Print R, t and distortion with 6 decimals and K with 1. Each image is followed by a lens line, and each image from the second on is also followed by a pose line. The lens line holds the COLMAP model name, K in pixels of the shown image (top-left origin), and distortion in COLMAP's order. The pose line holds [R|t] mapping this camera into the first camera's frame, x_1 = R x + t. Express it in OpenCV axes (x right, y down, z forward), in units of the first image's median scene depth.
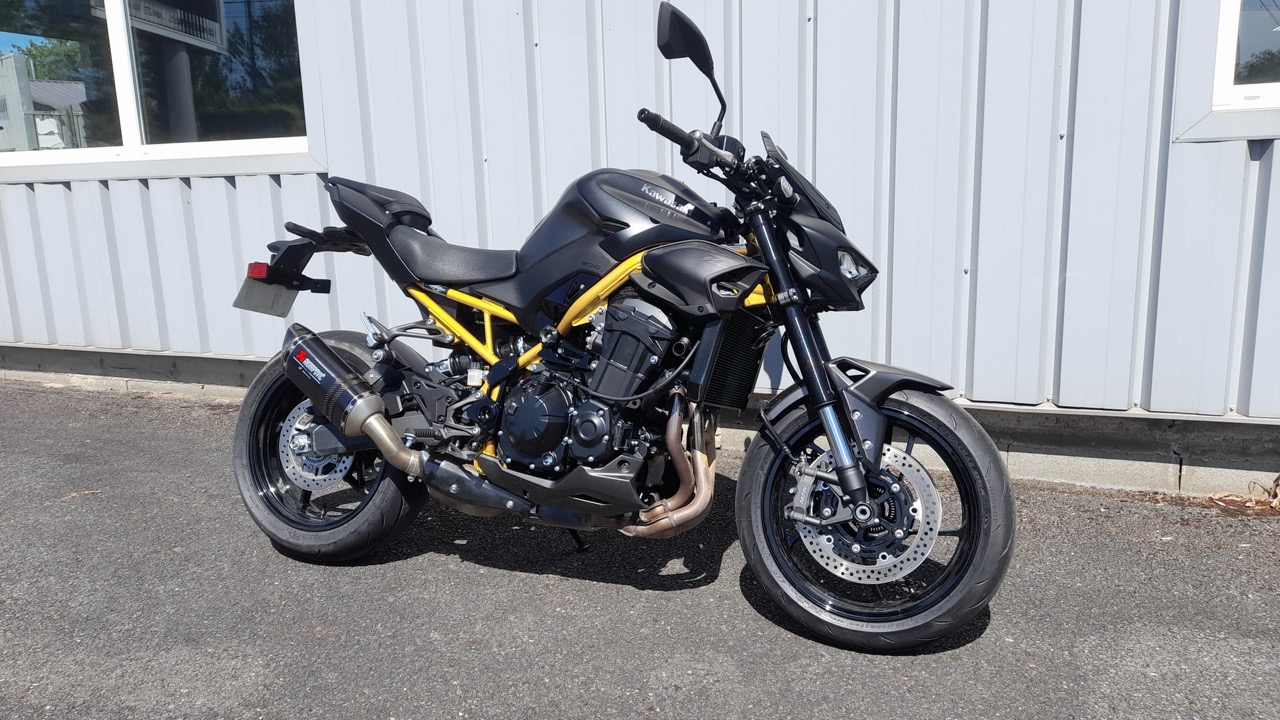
lens RADIAL K [[931.6, 0, 640.0], [0, 931.6, 360.0], [0, 0, 1]] dist [0.054111, -0.056982]
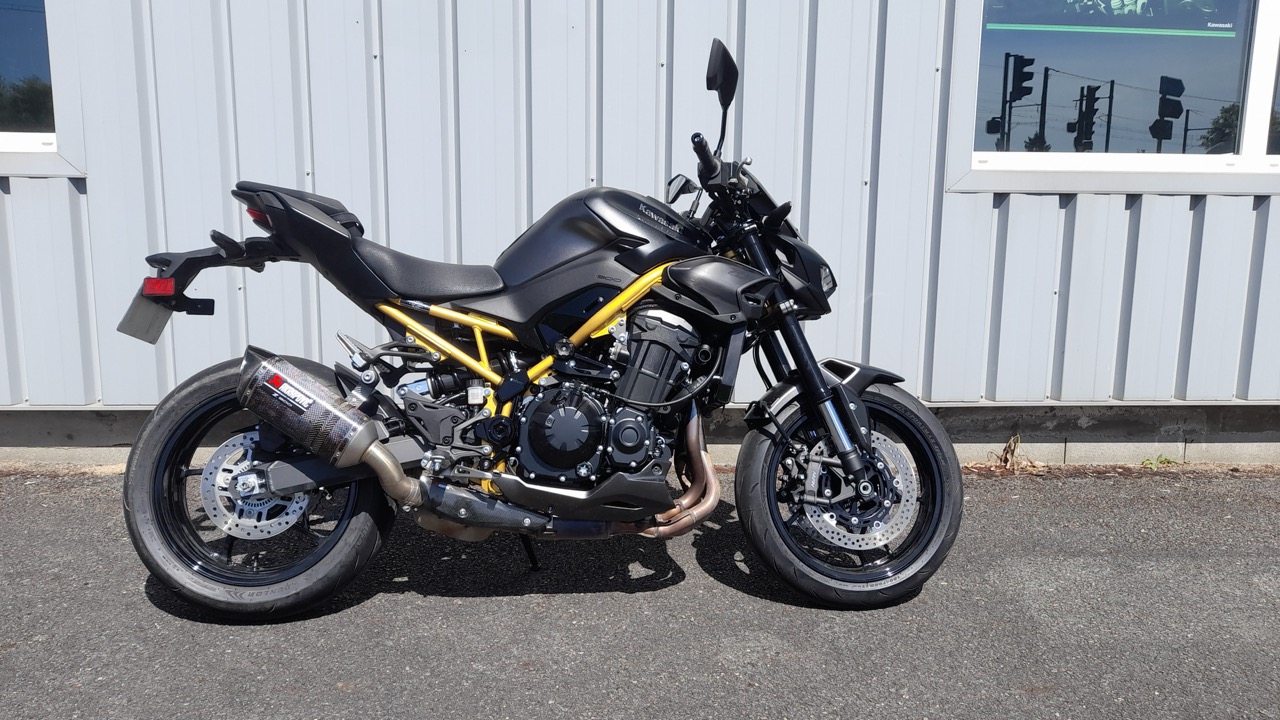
lens RADIAL K [[931.6, 0, 640.0], [0, 931.6, 360.0], [0, 0, 1]] dist [0.054111, -0.056982]
pose [[0.890448, -0.031033, 0.454025, -0.465213], [0.049794, 0.998326, -0.029420, 0.019338], [-0.452352, 0.048805, 0.890503, 0.063568]]
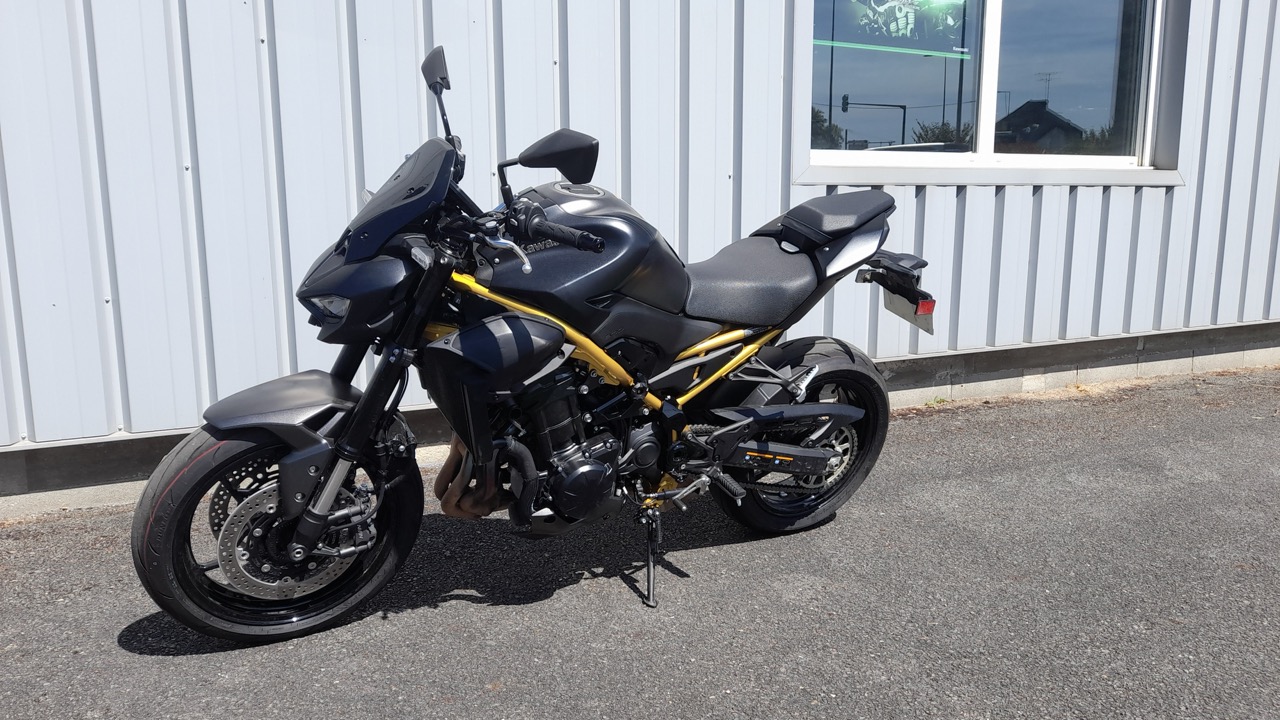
lens RADIAL K [[934.8, 0, 640.0], [0, 934.8, 360.0], [0, 0, 1]] dist [0.051256, -0.058582]
pose [[0.646885, -0.098875, 0.756150, -0.857130], [0.130442, 0.991292, 0.018029, -0.016243], [-0.751348, 0.086971, 0.654150, 0.273624]]
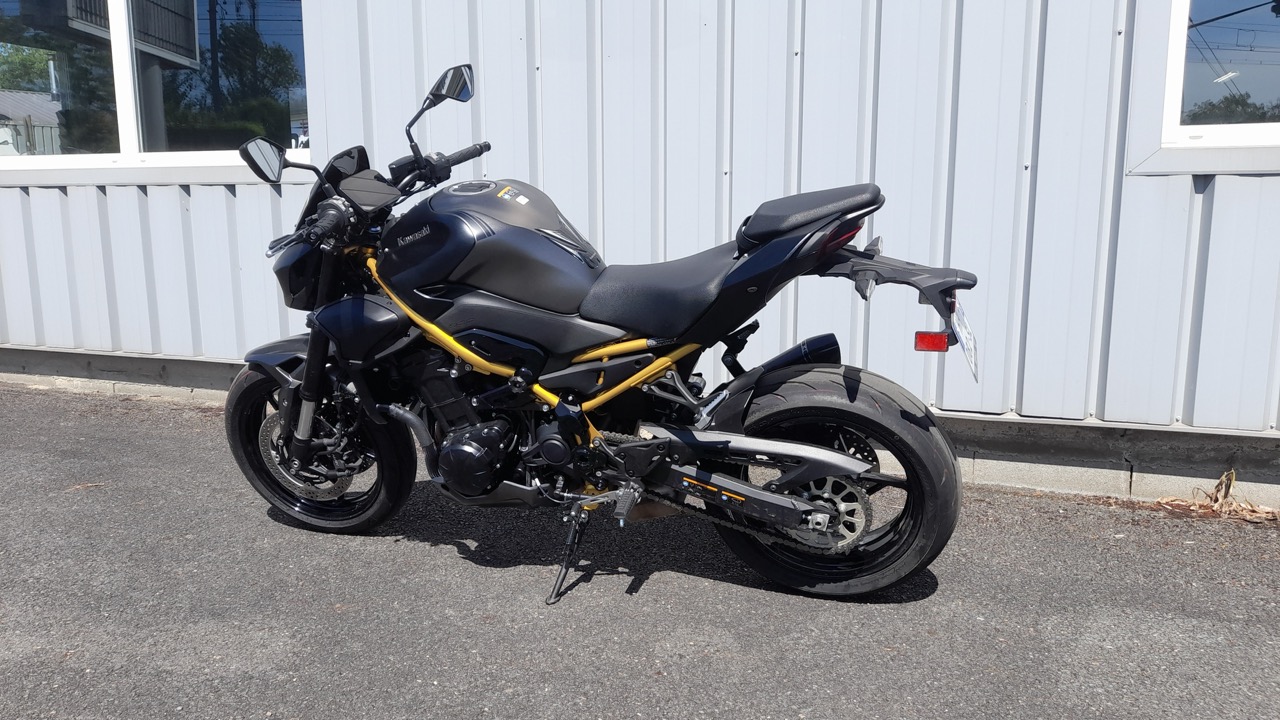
lens RADIAL K [[931.6, 0, 640.0], [0, 931.6, 360.0], [0, 0, 1]] dist [0.054111, -0.056982]
pose [[0.998827, 0.020560, 0.043835, -0.052343], [-0.019261, 0.999369, -0.029856, 0.033267], [-0.044421, 0.028977, 0.998593, -0.076856]]
